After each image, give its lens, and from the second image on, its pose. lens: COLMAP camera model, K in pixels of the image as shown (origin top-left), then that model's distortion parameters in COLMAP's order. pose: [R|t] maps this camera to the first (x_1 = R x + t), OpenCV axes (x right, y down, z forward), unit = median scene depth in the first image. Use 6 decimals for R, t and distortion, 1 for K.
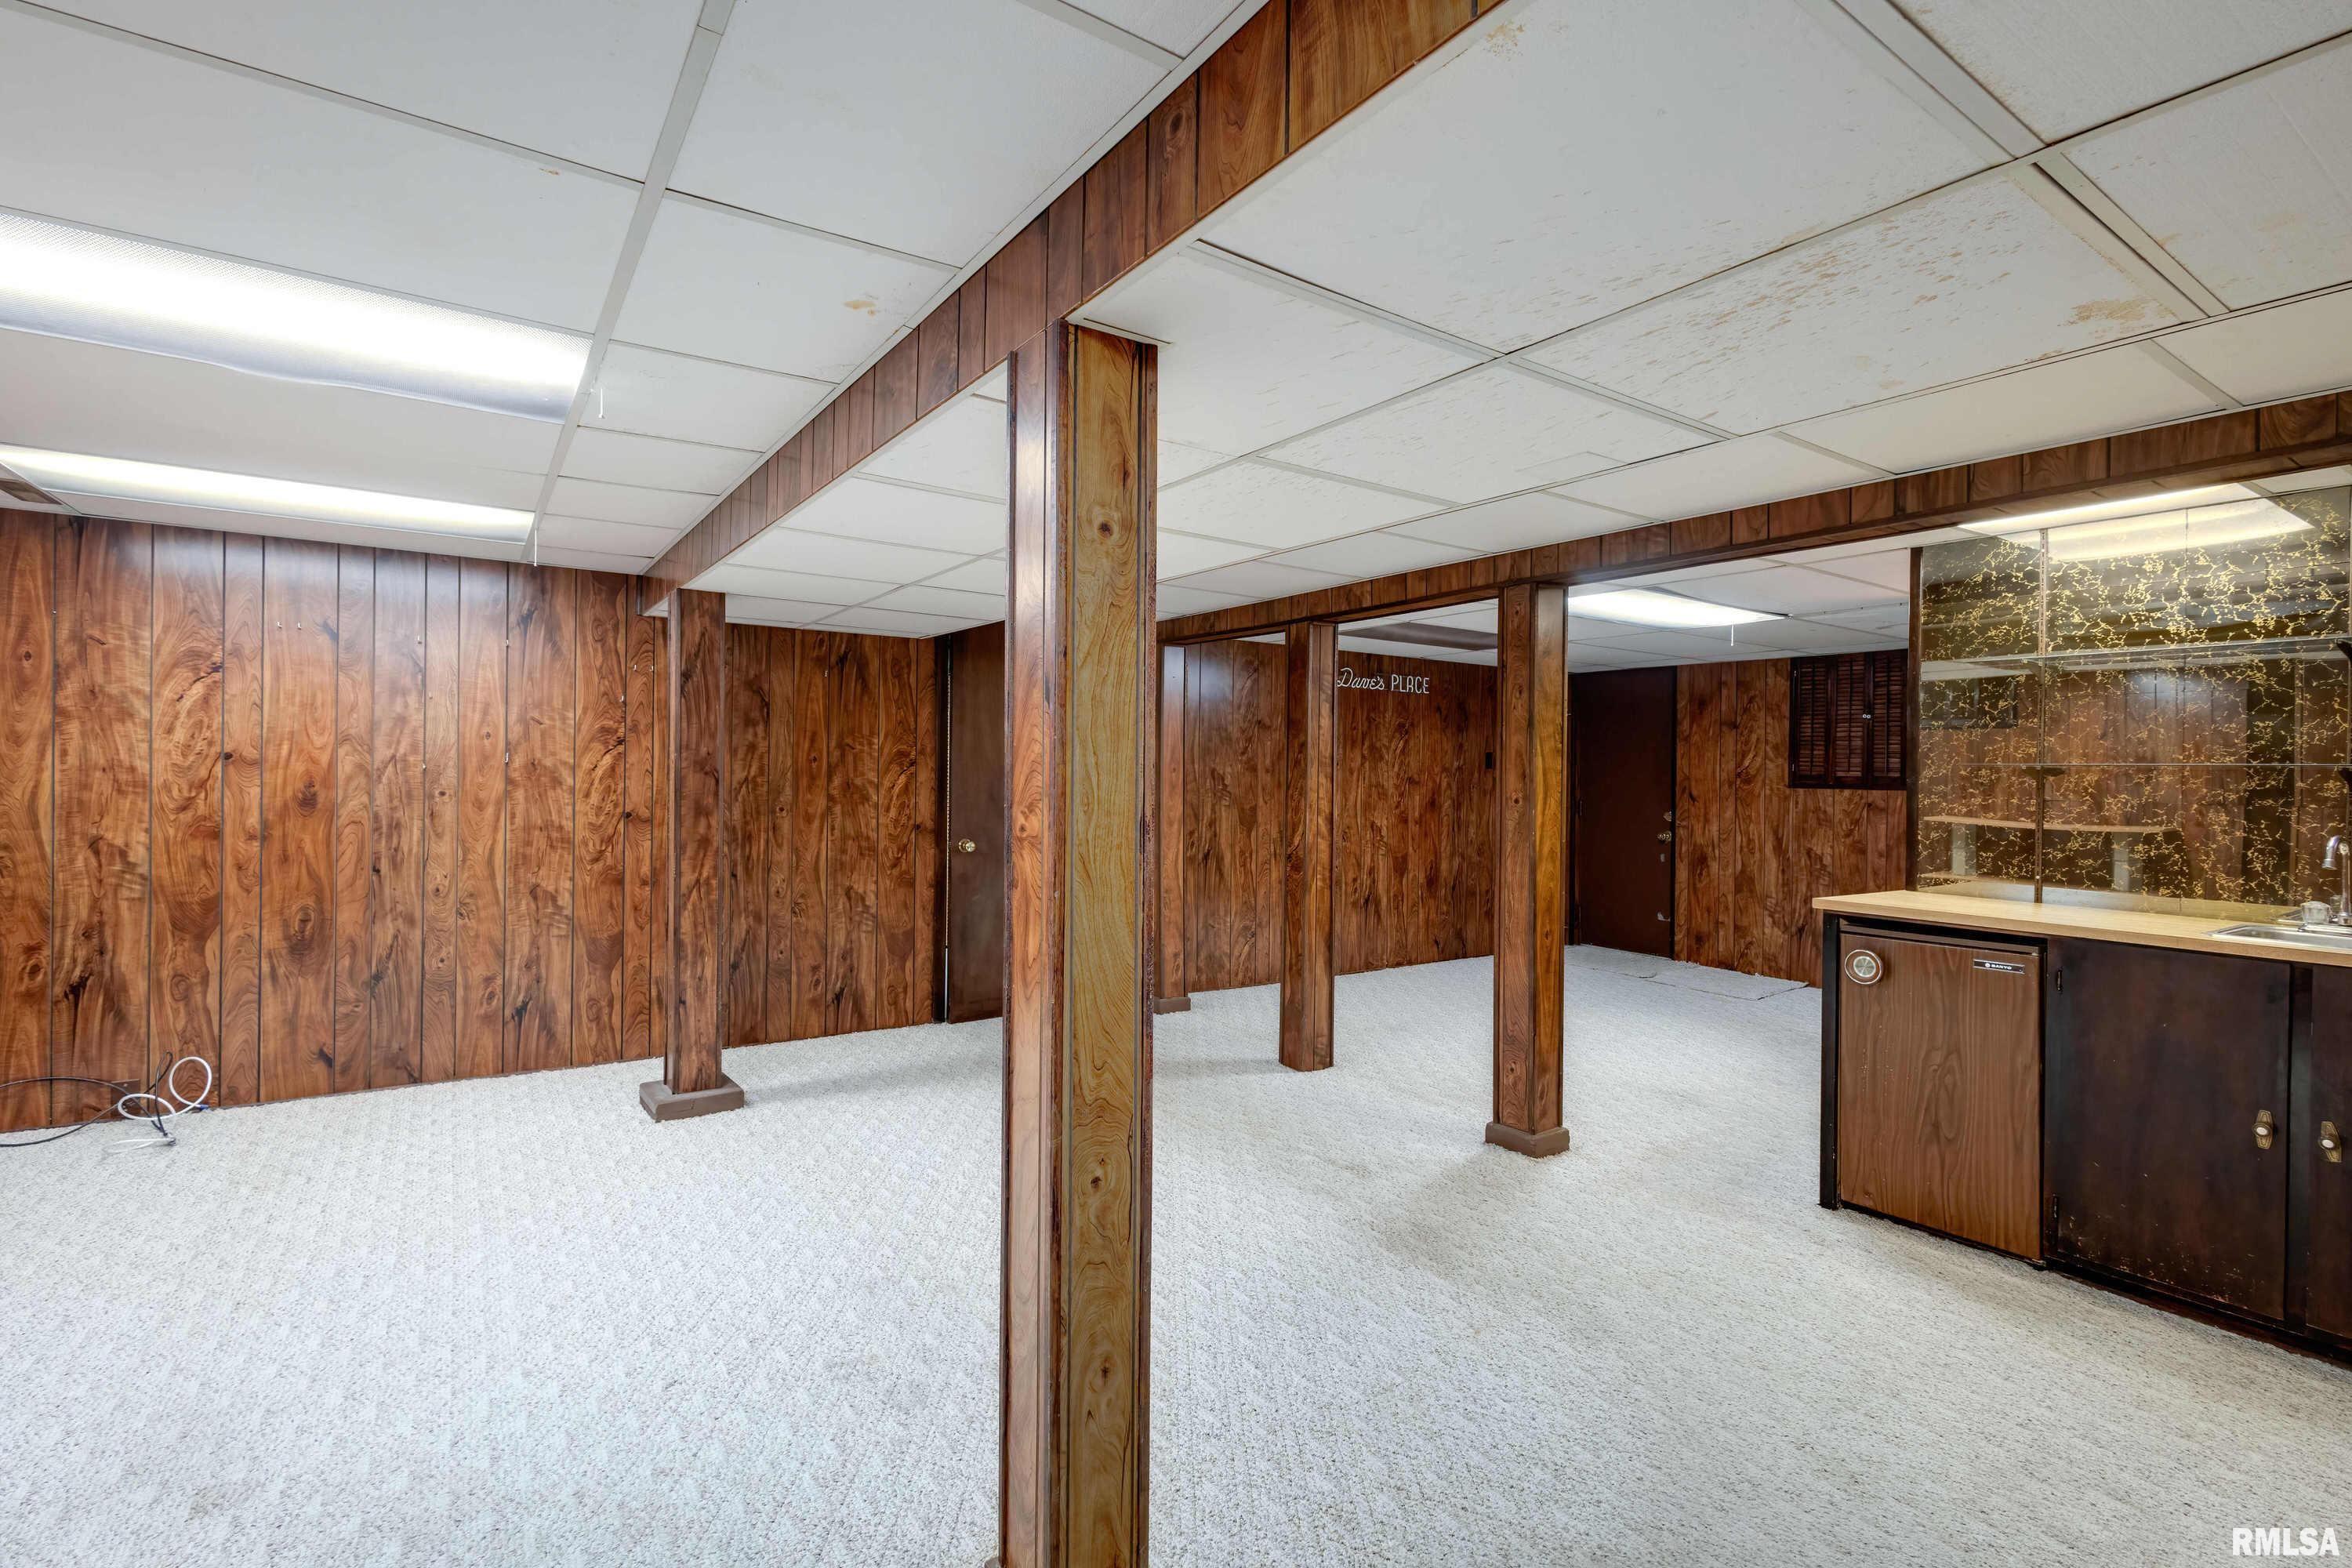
lens RADIAL K [[1080.9, 0, 1172.6], [0, 1080.9, 766.5], [0, 0, 1]] dist [0.000972, 0.000071]
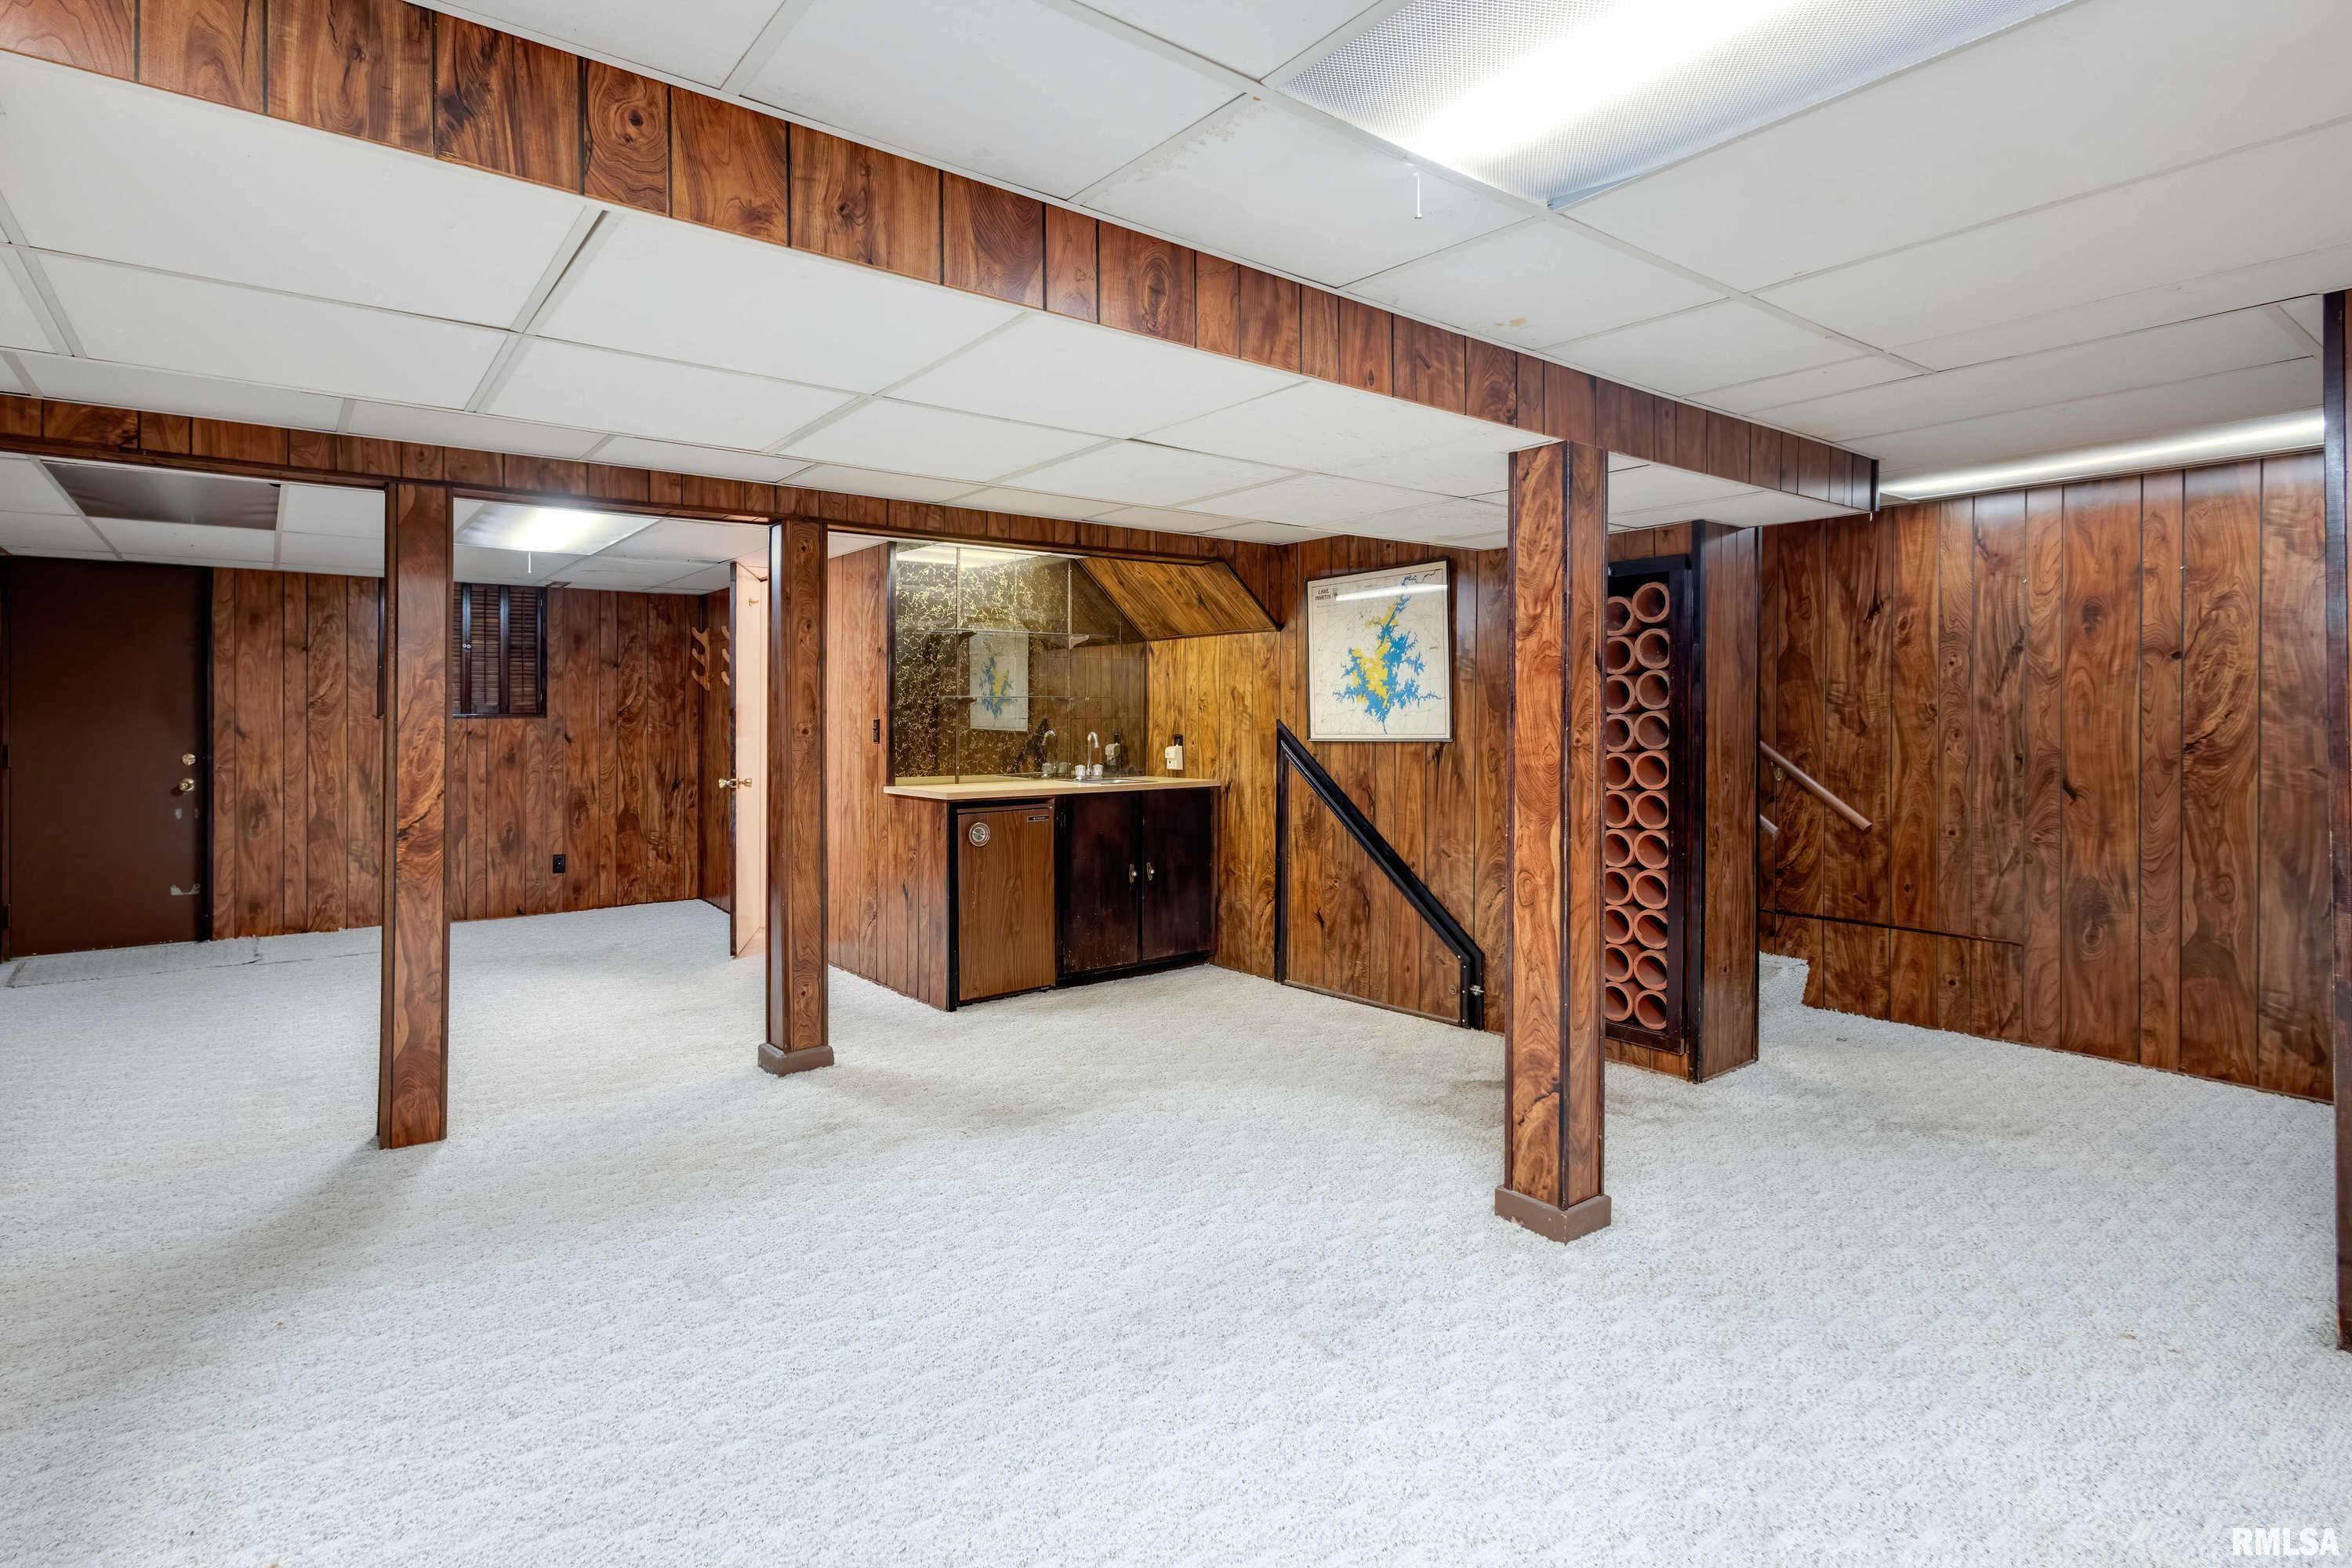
lens RADIAL K [[1146.2, 0, 1104.2], [0, 1146.2, 710.3], [0, 0, 1]] dist [0.002913, 0.000435]
pose [[-0.034893, -0.013378, 0.999302, -0.681348], [-0.003427, 0.999906, 0.013267, -0.003439], [-0.999385, -0.002962, -0.034935, 0.657150]]
